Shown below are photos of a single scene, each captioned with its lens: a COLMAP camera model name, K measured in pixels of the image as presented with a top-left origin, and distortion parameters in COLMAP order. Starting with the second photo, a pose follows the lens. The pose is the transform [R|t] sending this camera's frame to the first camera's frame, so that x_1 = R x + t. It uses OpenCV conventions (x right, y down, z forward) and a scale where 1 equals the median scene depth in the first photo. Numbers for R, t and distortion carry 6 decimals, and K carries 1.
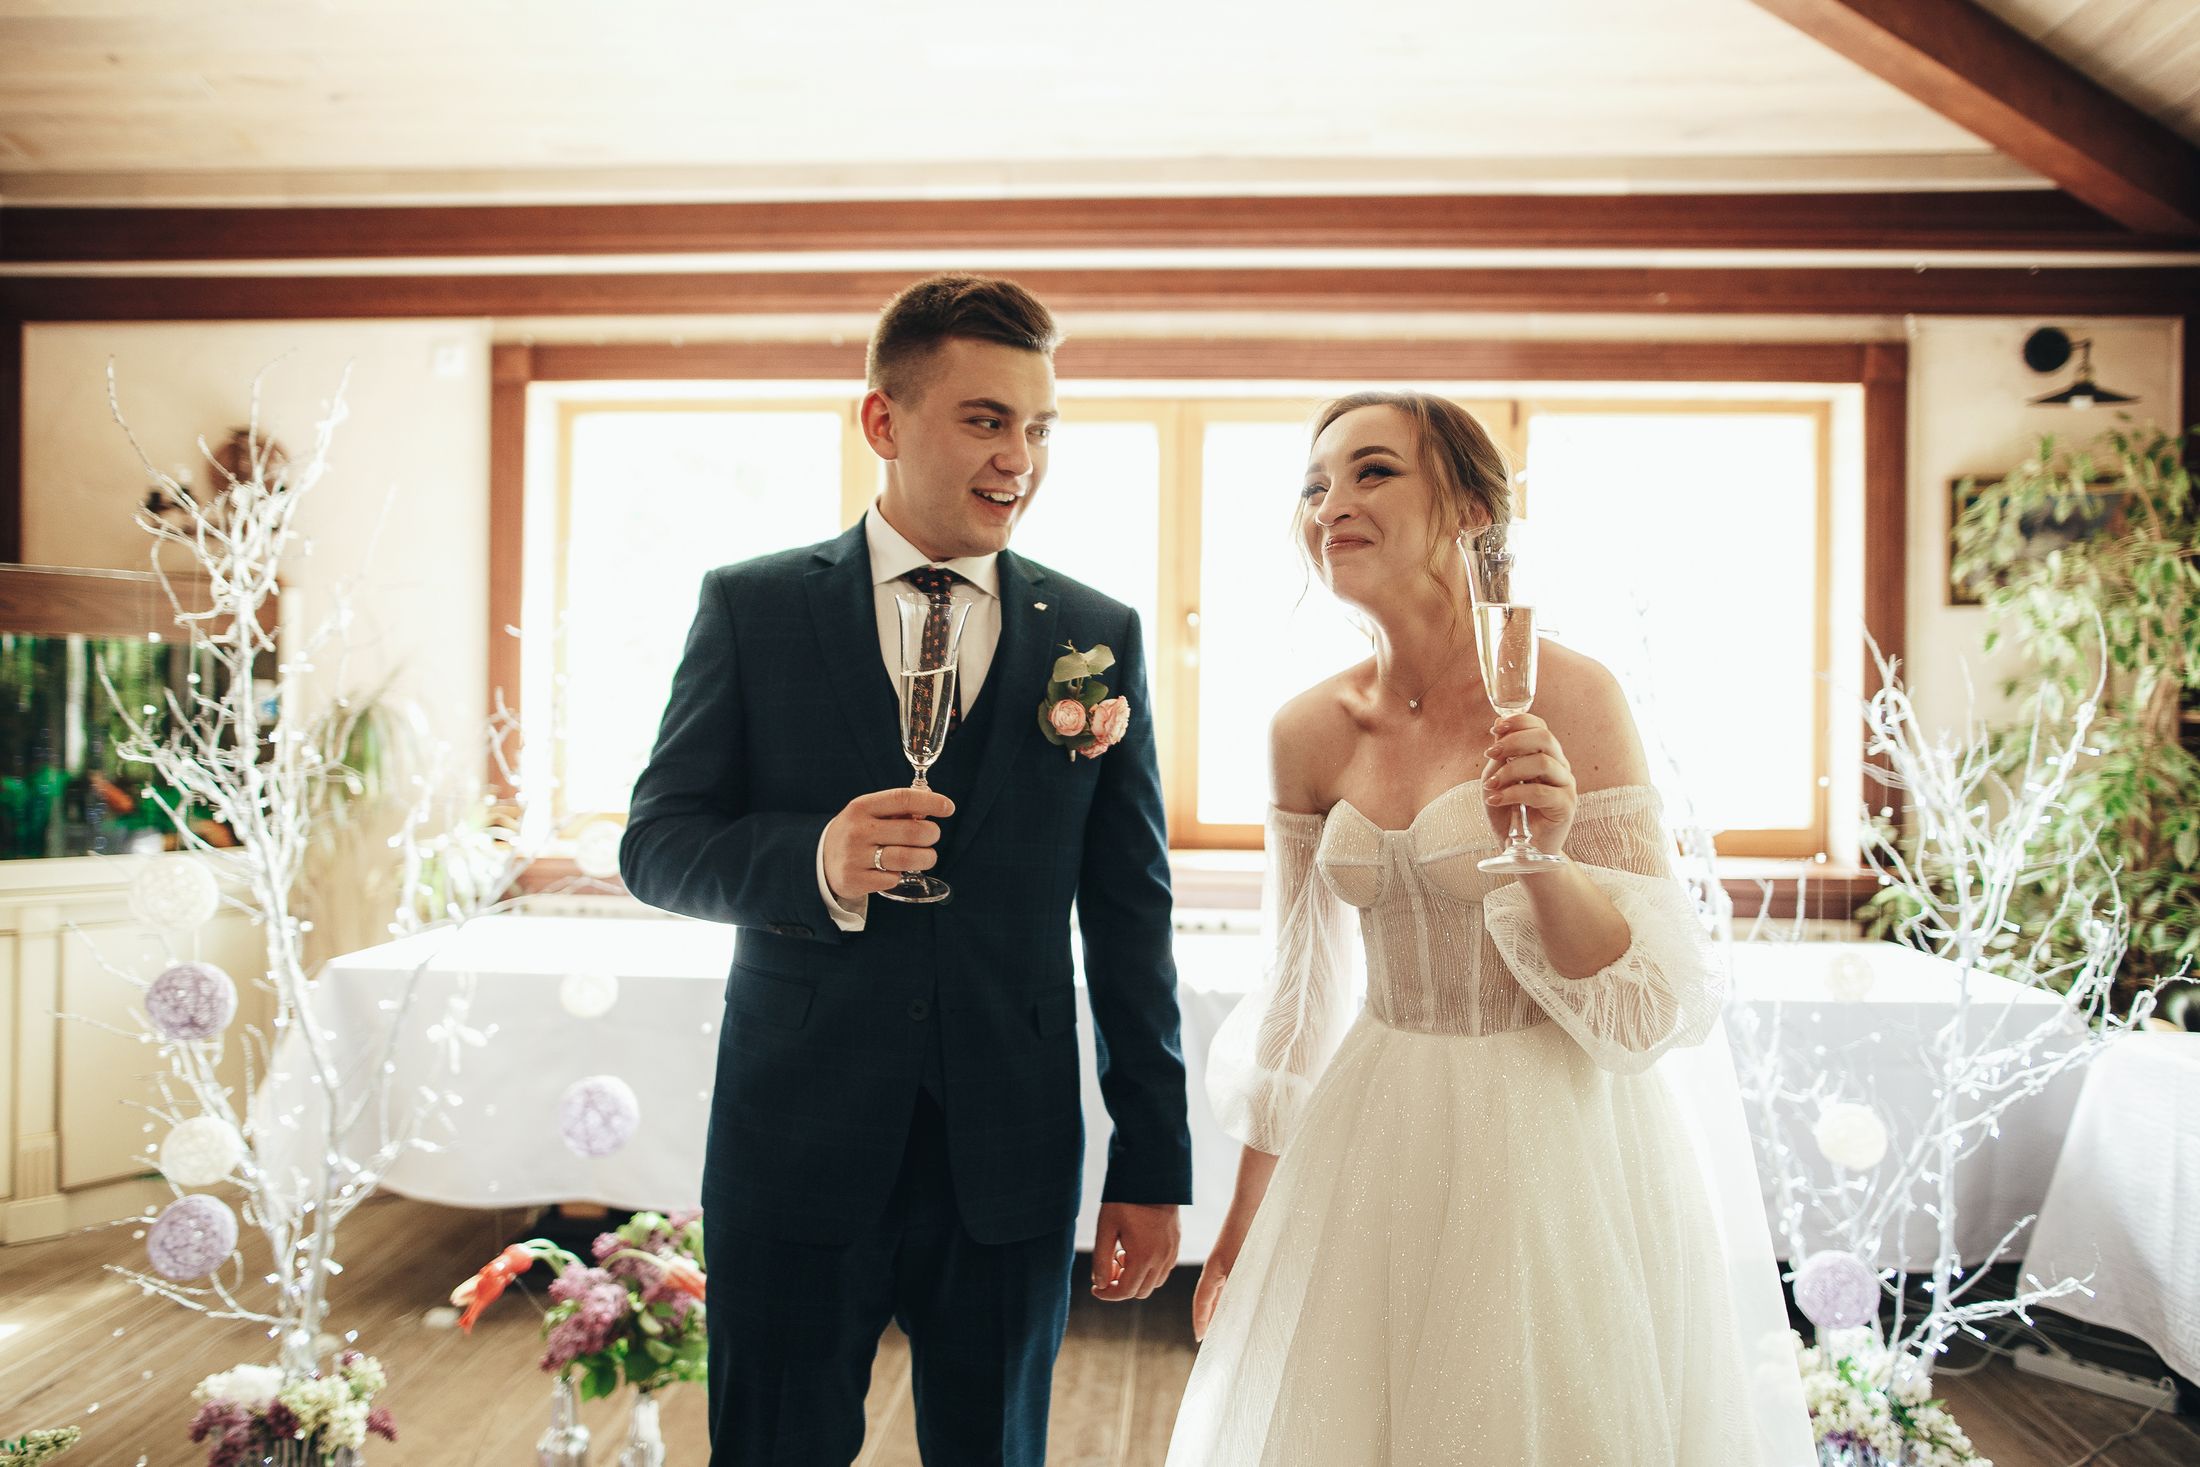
lens RADIAL K [[1508.5, 0, 1089.1], [0, 1508.5, 737.9], [0, 0, 1]] dist [-0.026540, 0.034661]
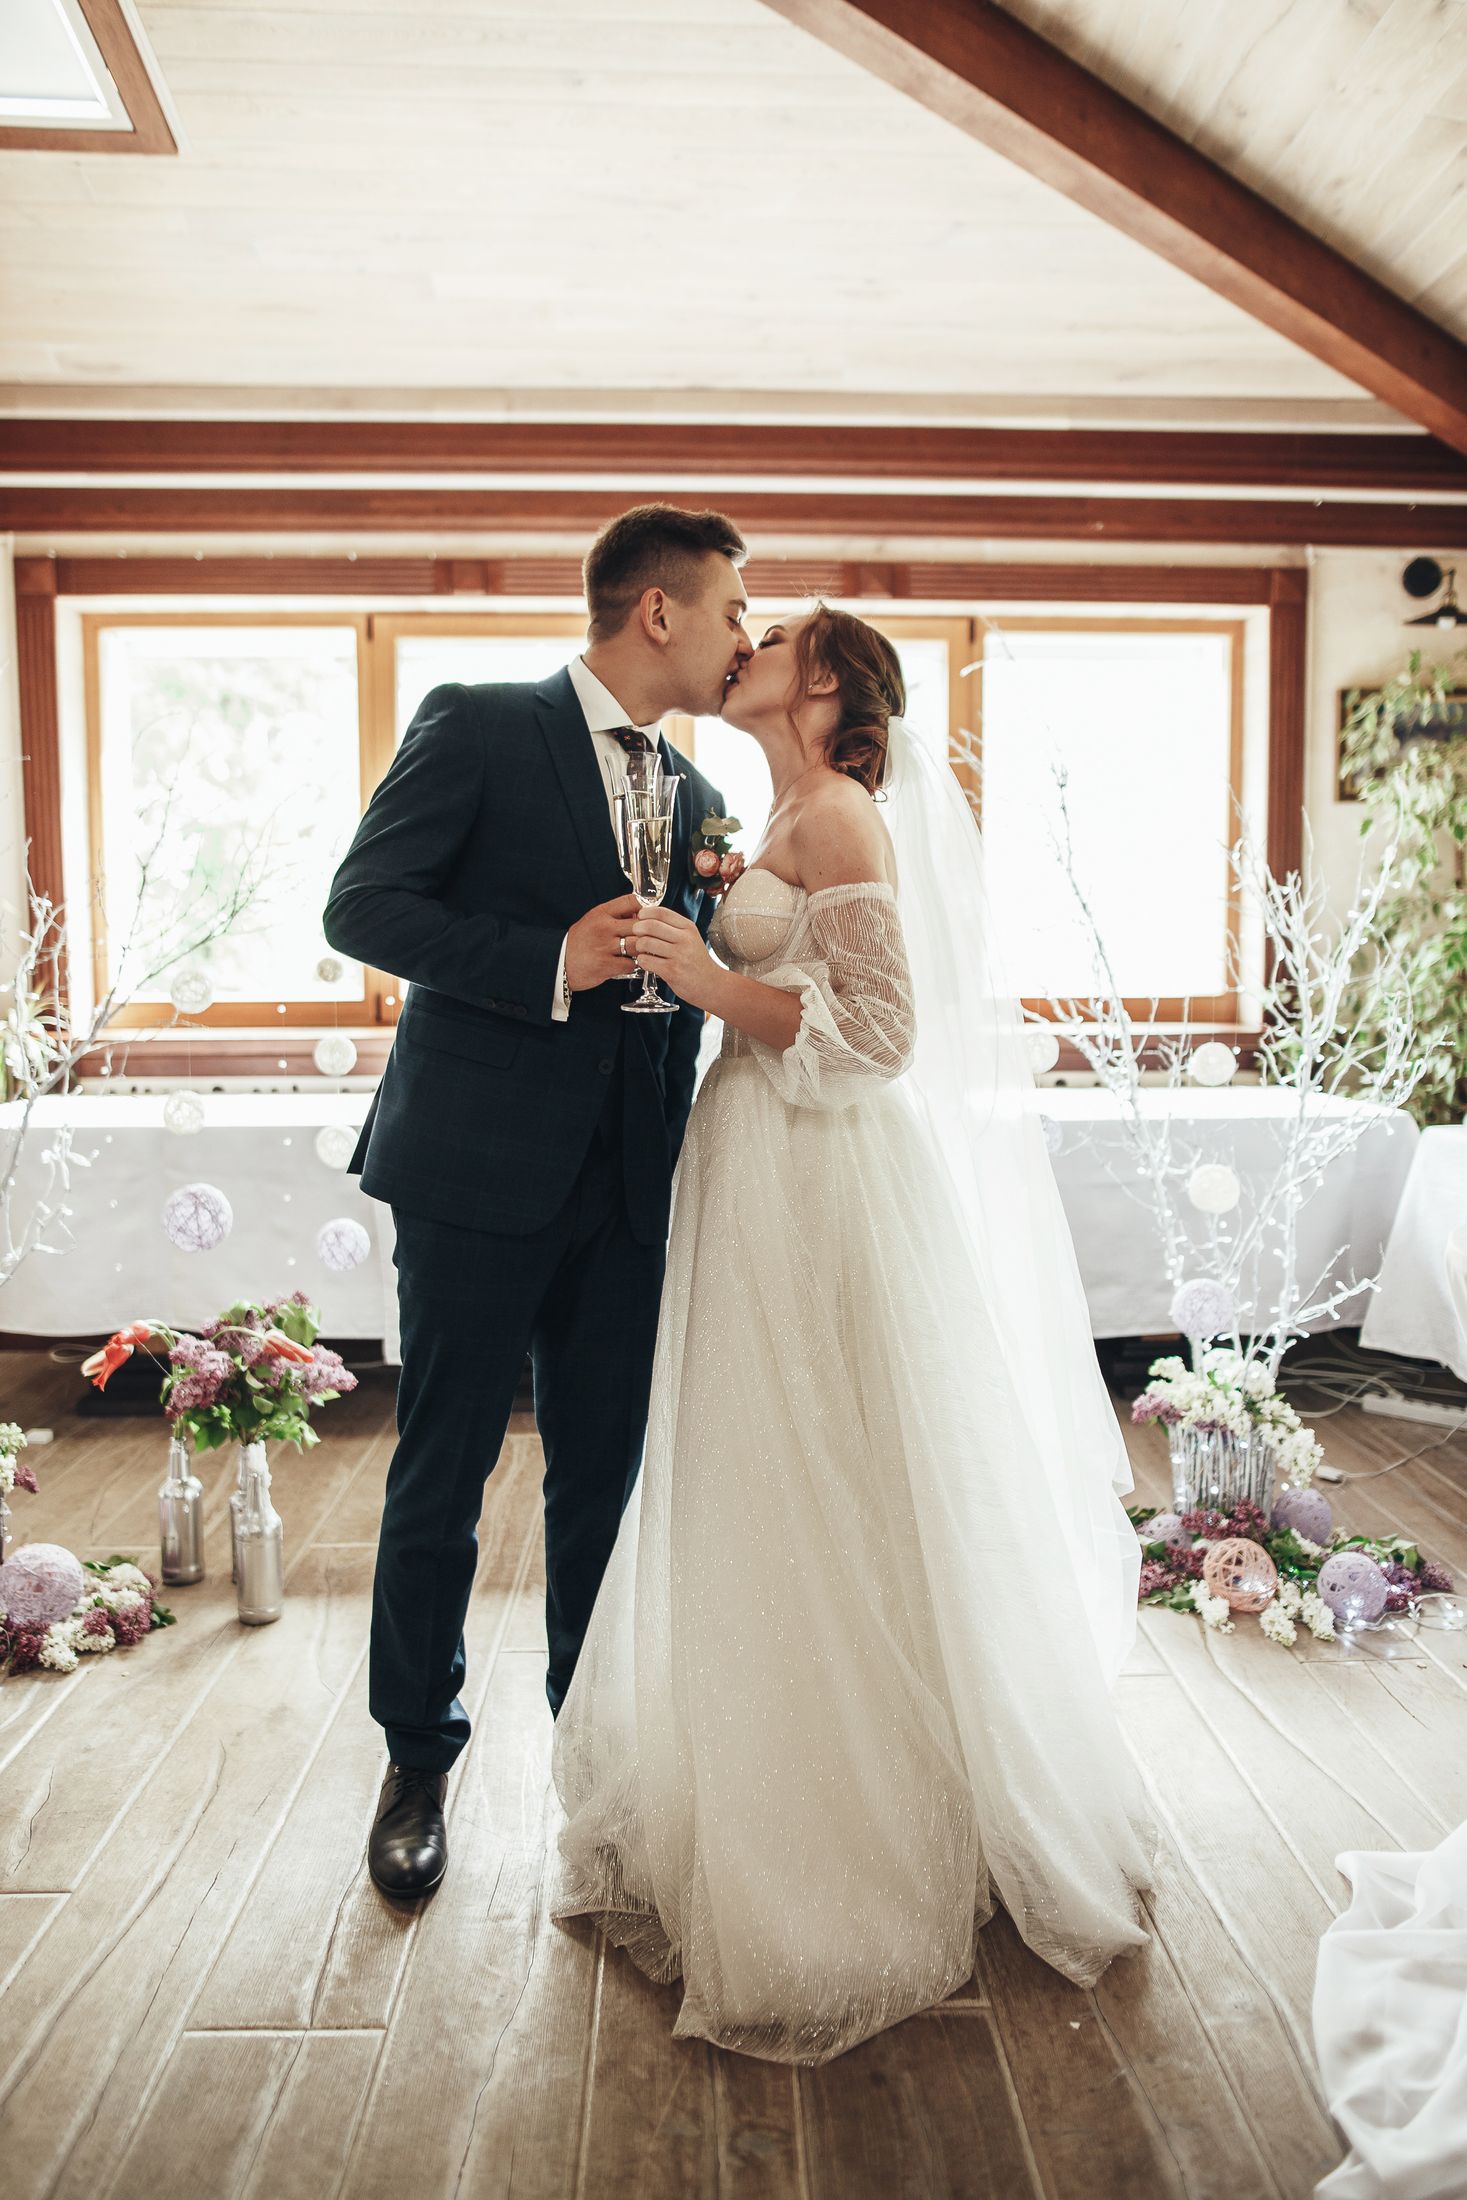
lens RADIAL K [[1508.5, 0, 733.5], [0, 1508.5, 1100.0], [0, 0, 1]] dist [-0.026540, 0.034661]
pose [[0.994749, -0.024201, 0.099439, -0.016563], [0.016592, 0.996921, 0.076643, 0.052608], [-0.100987, -0.074590, 0.992088, -0.142750]]
